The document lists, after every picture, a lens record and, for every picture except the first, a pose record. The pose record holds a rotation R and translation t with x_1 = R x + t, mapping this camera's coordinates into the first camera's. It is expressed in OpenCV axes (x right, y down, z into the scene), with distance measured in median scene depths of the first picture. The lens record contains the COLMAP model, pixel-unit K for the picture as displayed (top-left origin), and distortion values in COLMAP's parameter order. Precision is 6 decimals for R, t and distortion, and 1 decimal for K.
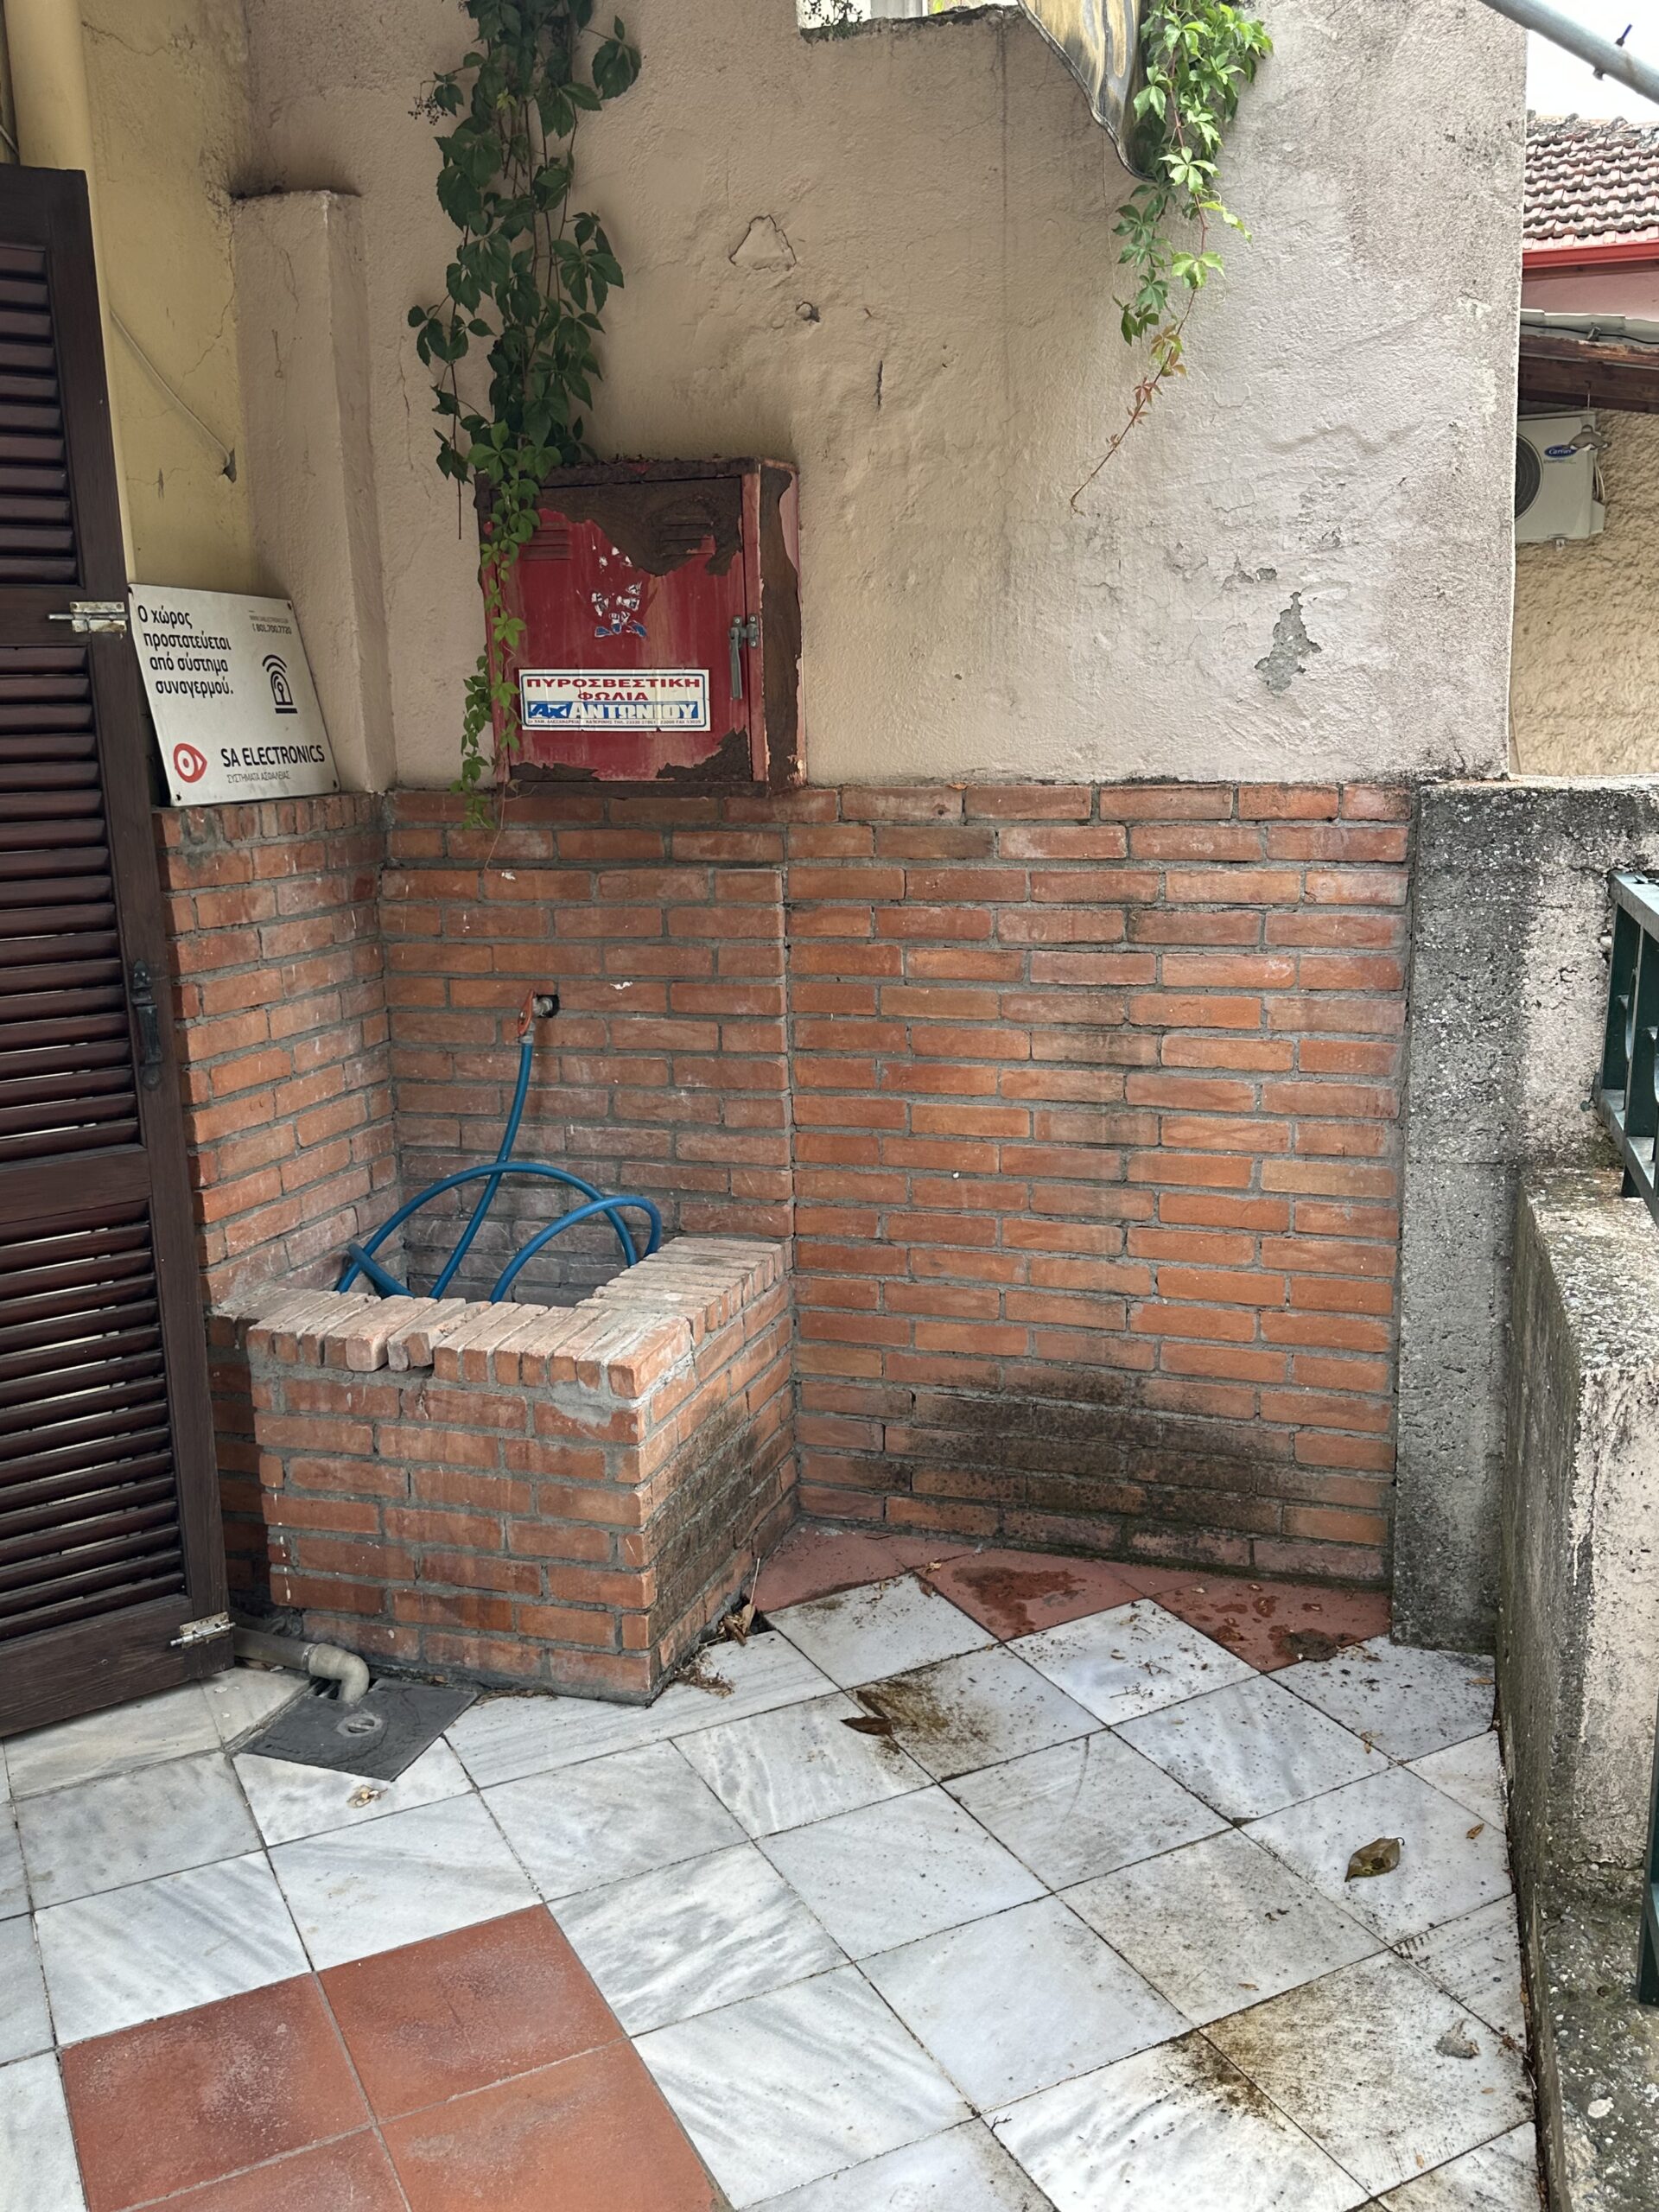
lens RADIAL K [[1903.3, 0, 869.5], [0, 1903.3, 1101.7], [0, 0, 1]] dist [0.129160, -0.221710]
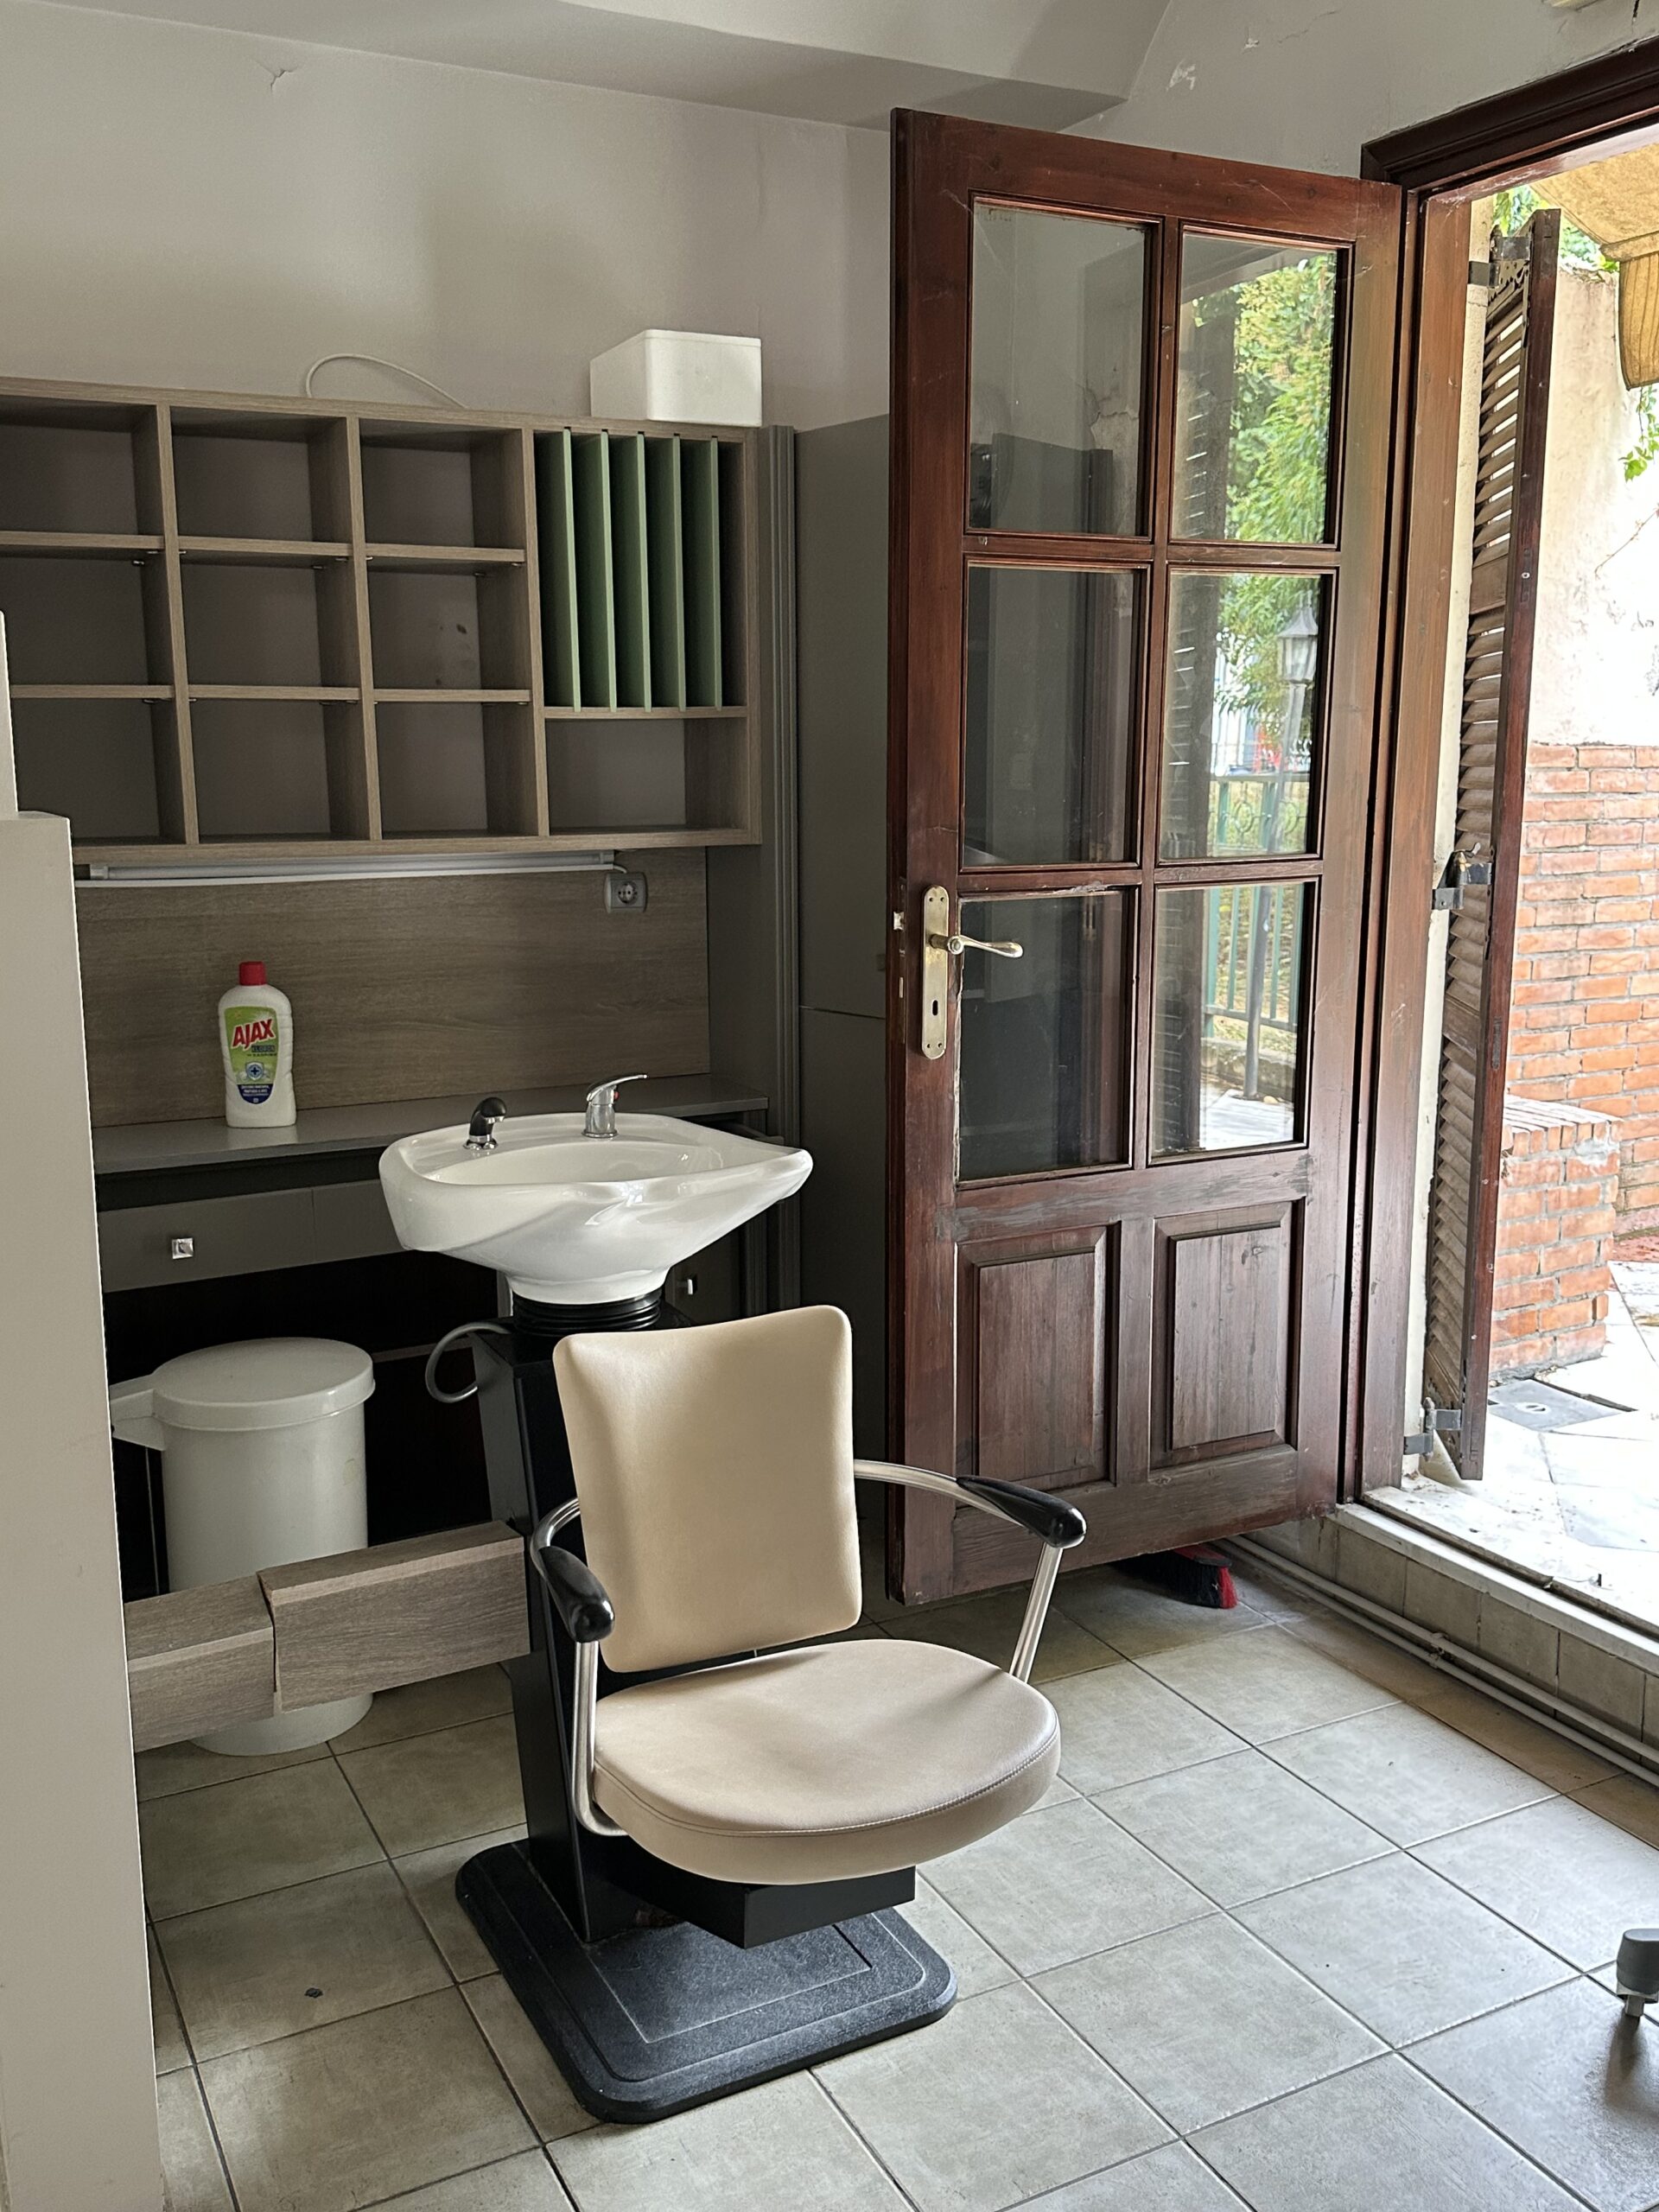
lens RADIAL K [[1903.3, 0, 829.0], [0, 1903.3, 1083.7], [0, 0, 1]] dist [0.129160, -0.221710]
pose [[0.675461, -0.103895, 0.730040, -1.470706], [0.136658, 0.990512, 0.014523, 0.003505], [-0.724622, 0.089957, 0.683250, 0.372076]]
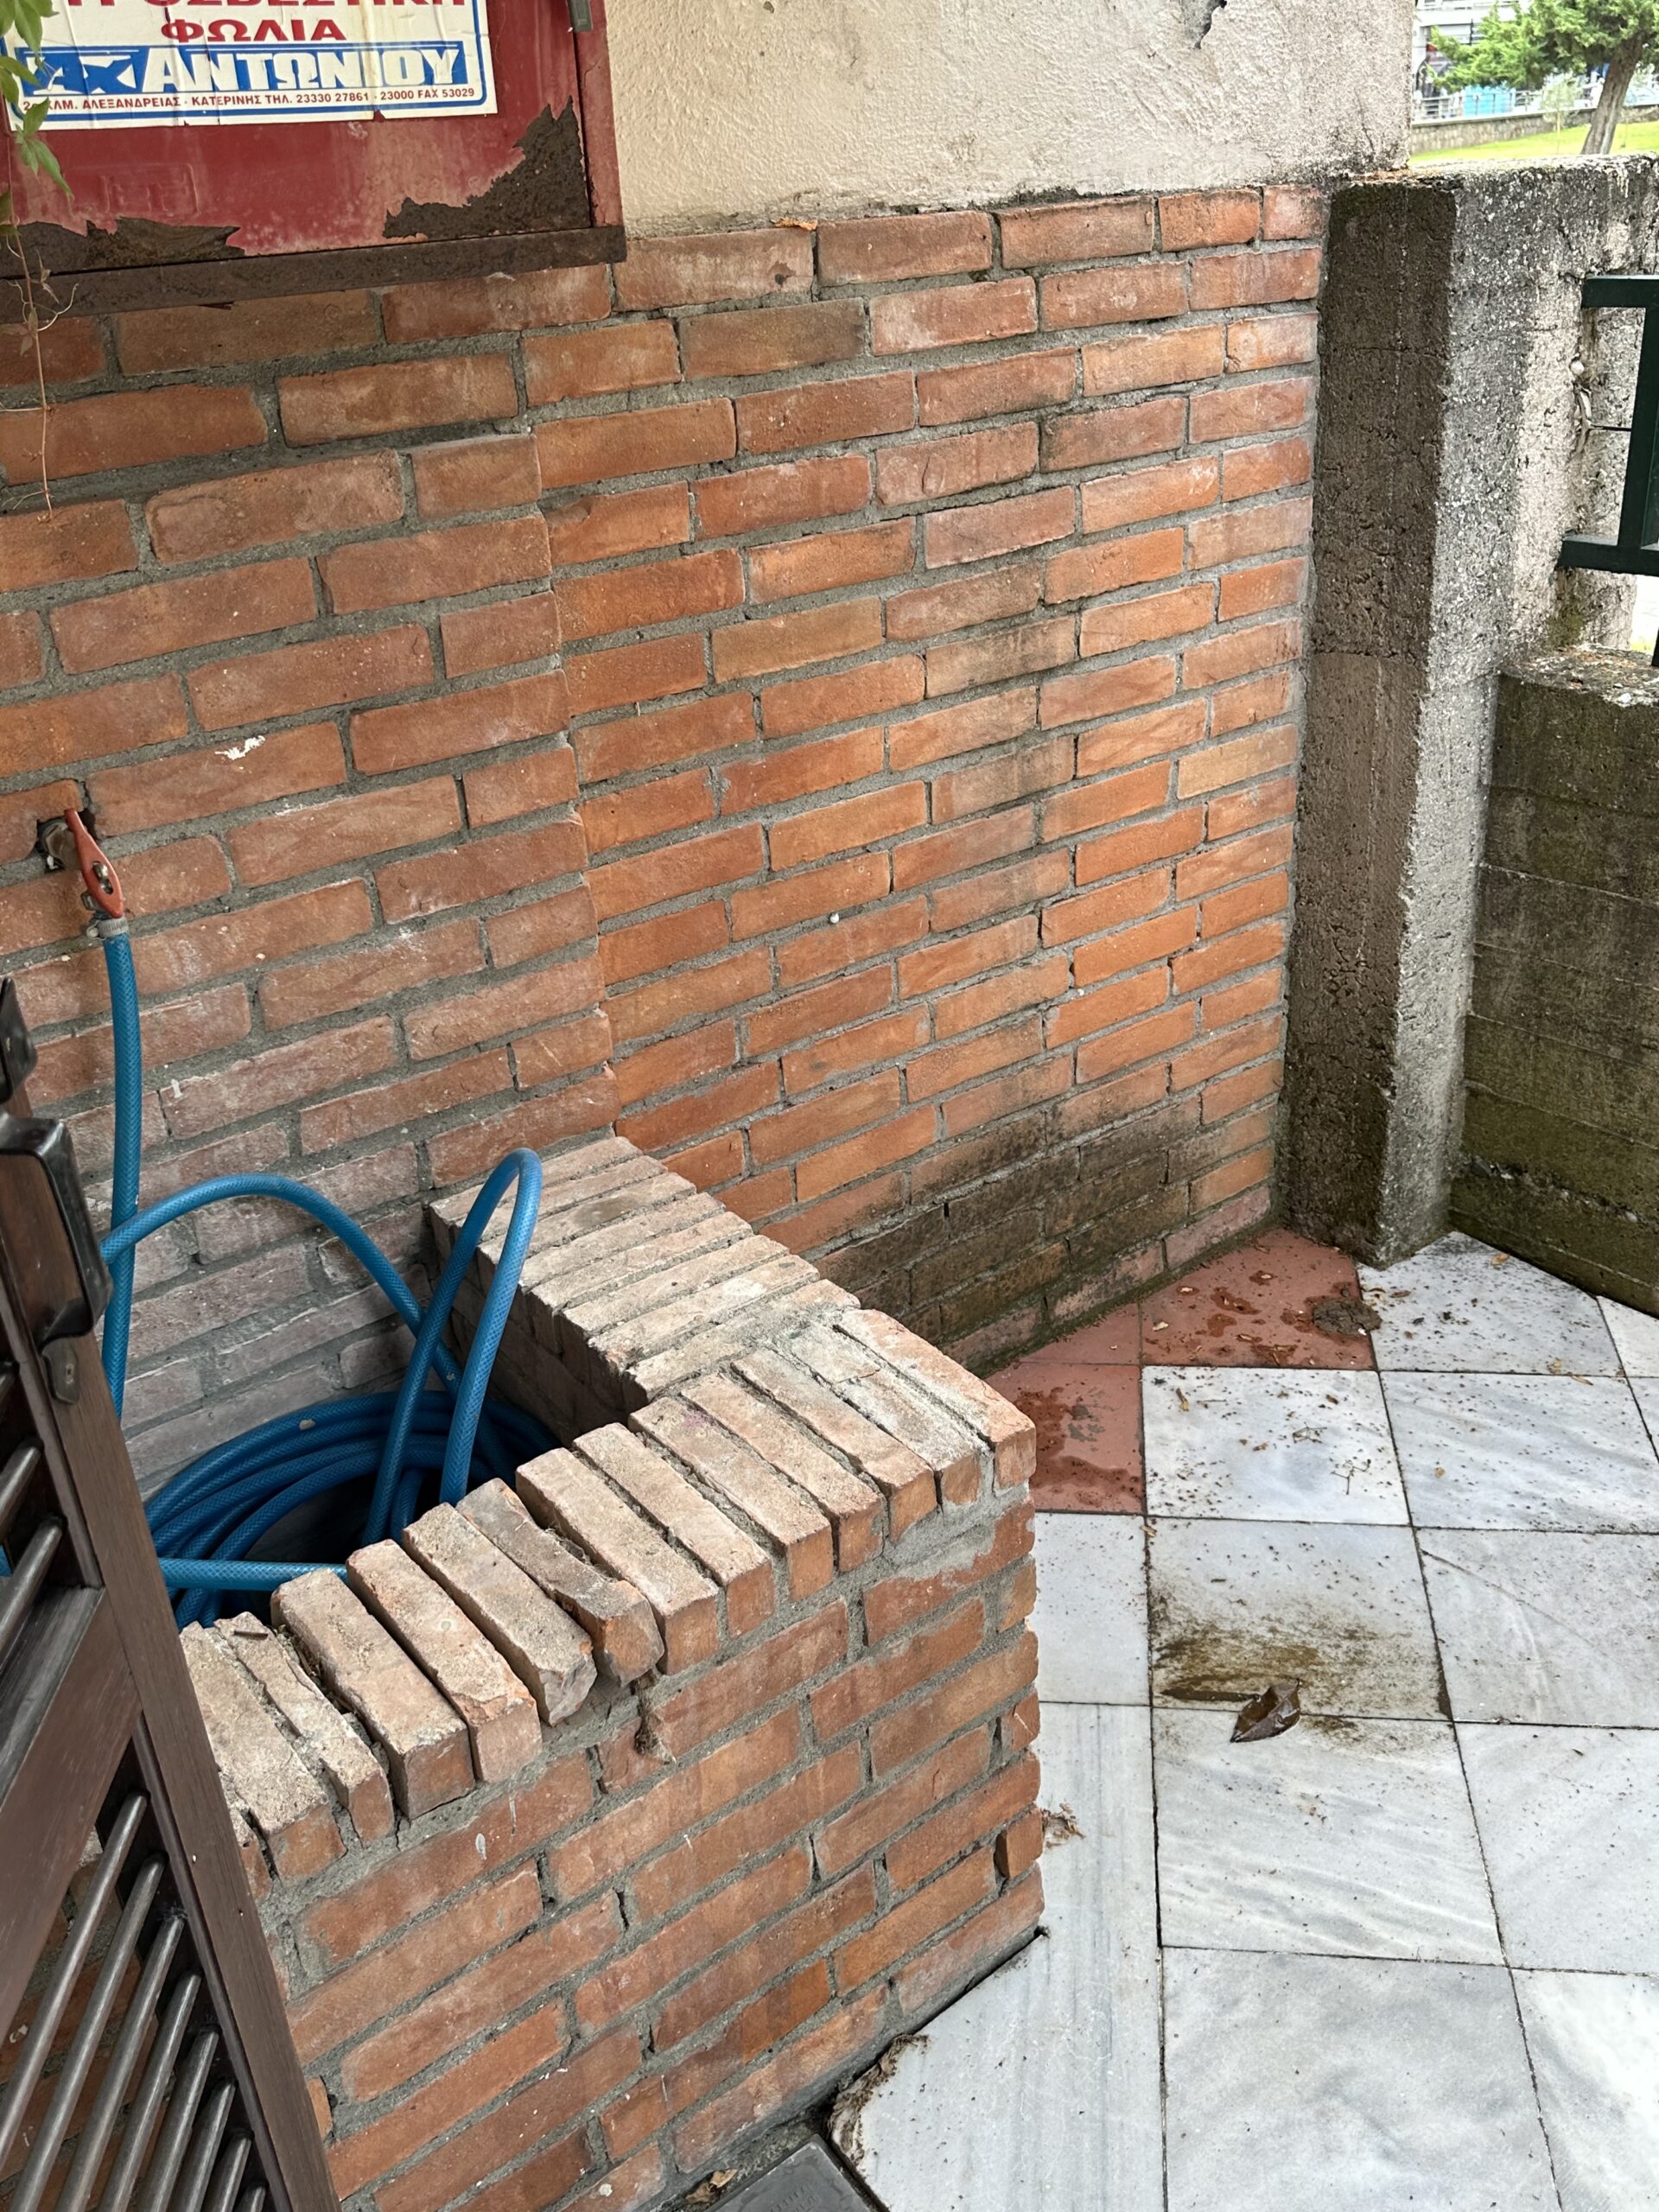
lens RADIAL K [[1903.3, 0, 836.3], [0, 1903.3, 1089.5], [0, 0, 1]] dist [0.129160, -0.221710]
pose [[0.567710, -0.372611, 0.734076, -0.449549], [0.214658, 0.927857, 0.304964, -0.102799], [-0.794750, -0.015556, 0.606737, 0.654151]]
